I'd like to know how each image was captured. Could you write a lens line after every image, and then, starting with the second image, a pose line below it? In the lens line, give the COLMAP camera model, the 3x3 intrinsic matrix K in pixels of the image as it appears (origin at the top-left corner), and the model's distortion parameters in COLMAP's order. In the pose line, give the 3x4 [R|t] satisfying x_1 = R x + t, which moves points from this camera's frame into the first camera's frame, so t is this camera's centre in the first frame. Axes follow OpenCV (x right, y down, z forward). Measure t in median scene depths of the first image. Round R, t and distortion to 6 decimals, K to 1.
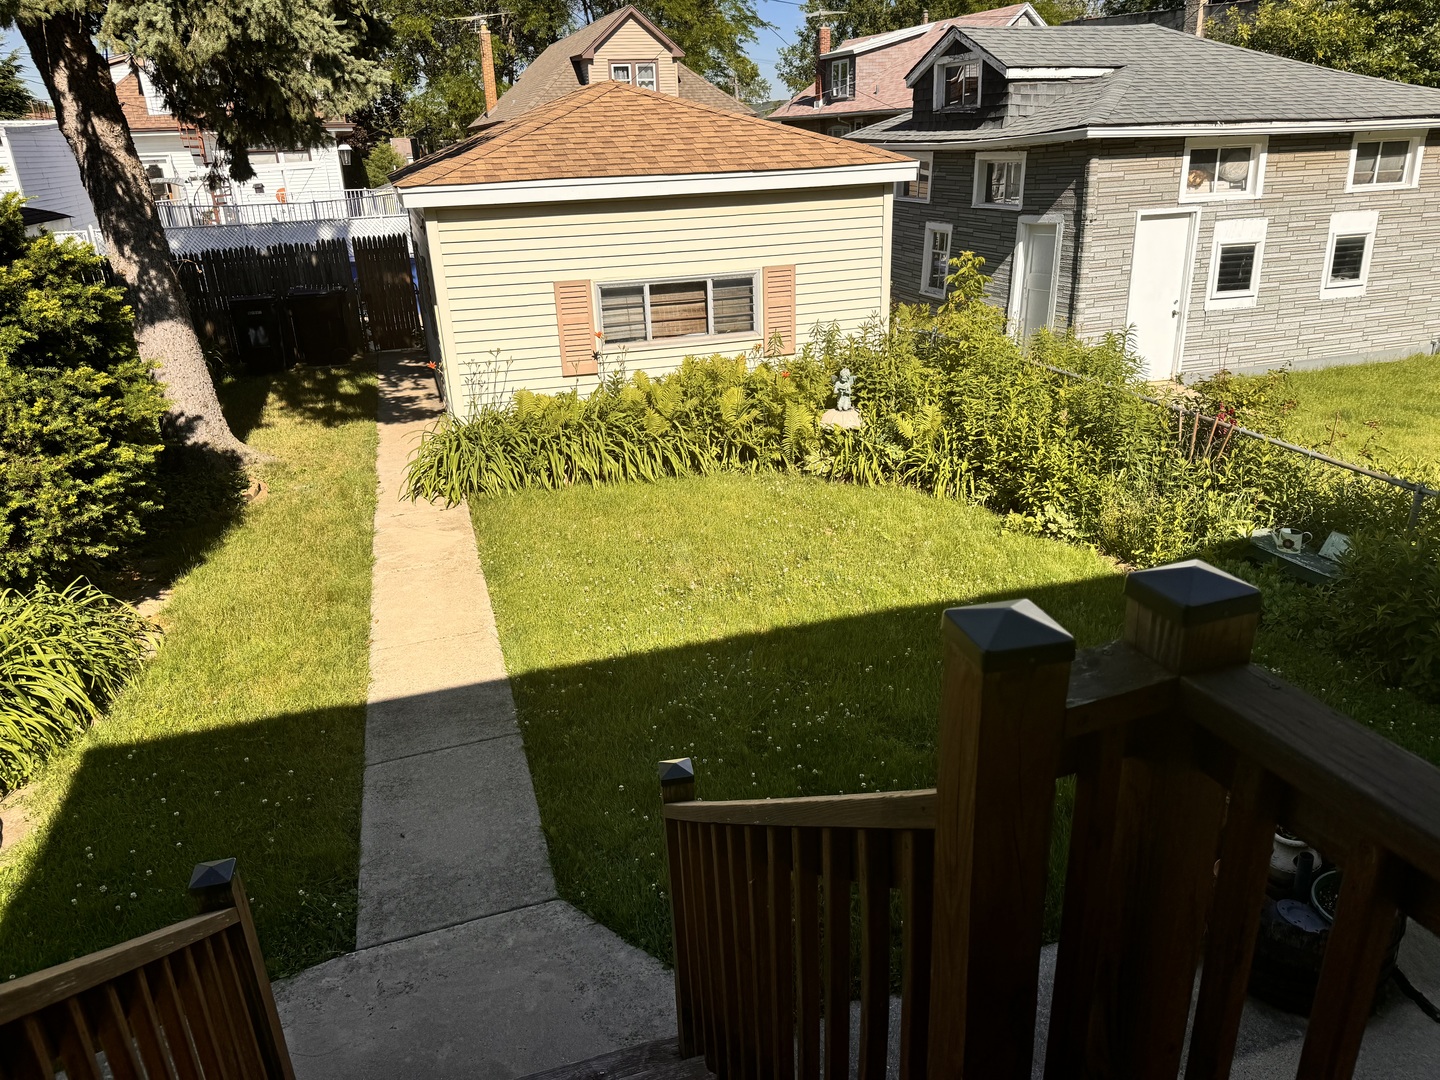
lens RADIAL K [[1000.9, 0, 721.4], [0, 1000.9, 544.2], [0, 0, 1]] dist [0.001124, -0.003147]
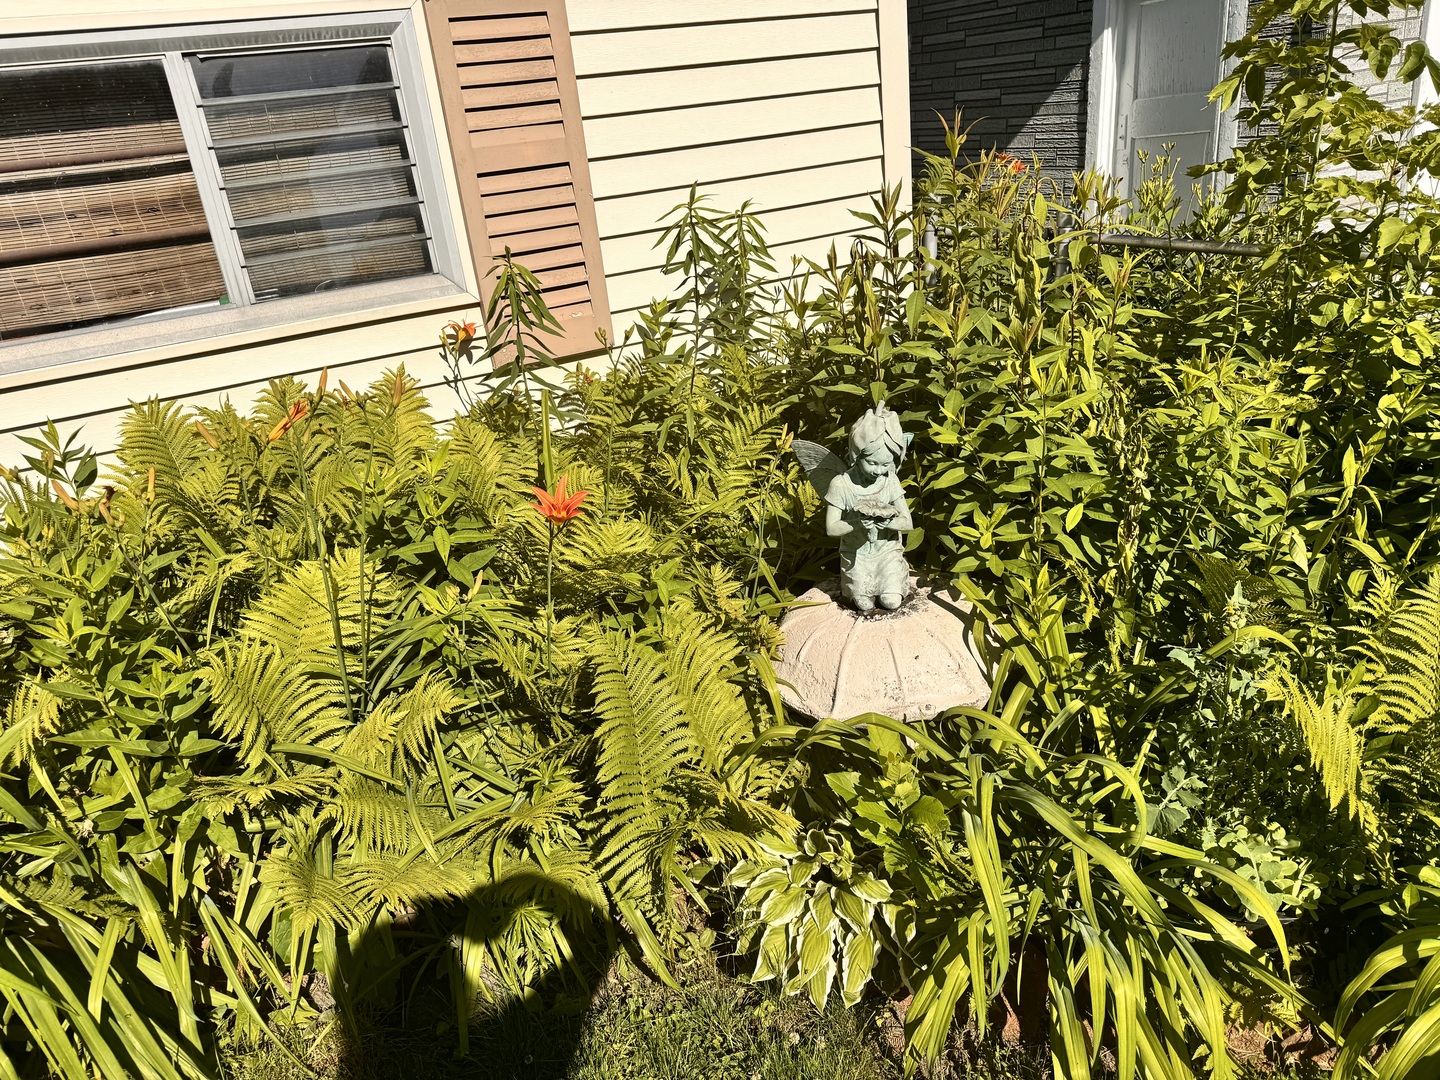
lens RADIAL K [[1000.9, 0, 727.2], [0, 1000.9, 535.9], [0, 0, 1]] dist [0.001124, -0.003147]
pose [[0.978845, -0.128051, 0.159578, 0.056388], [0.125411, 0.991750, 0.026551, -0.148152], [-0.161661, -0.005976, 0.986828, 0.751859]]
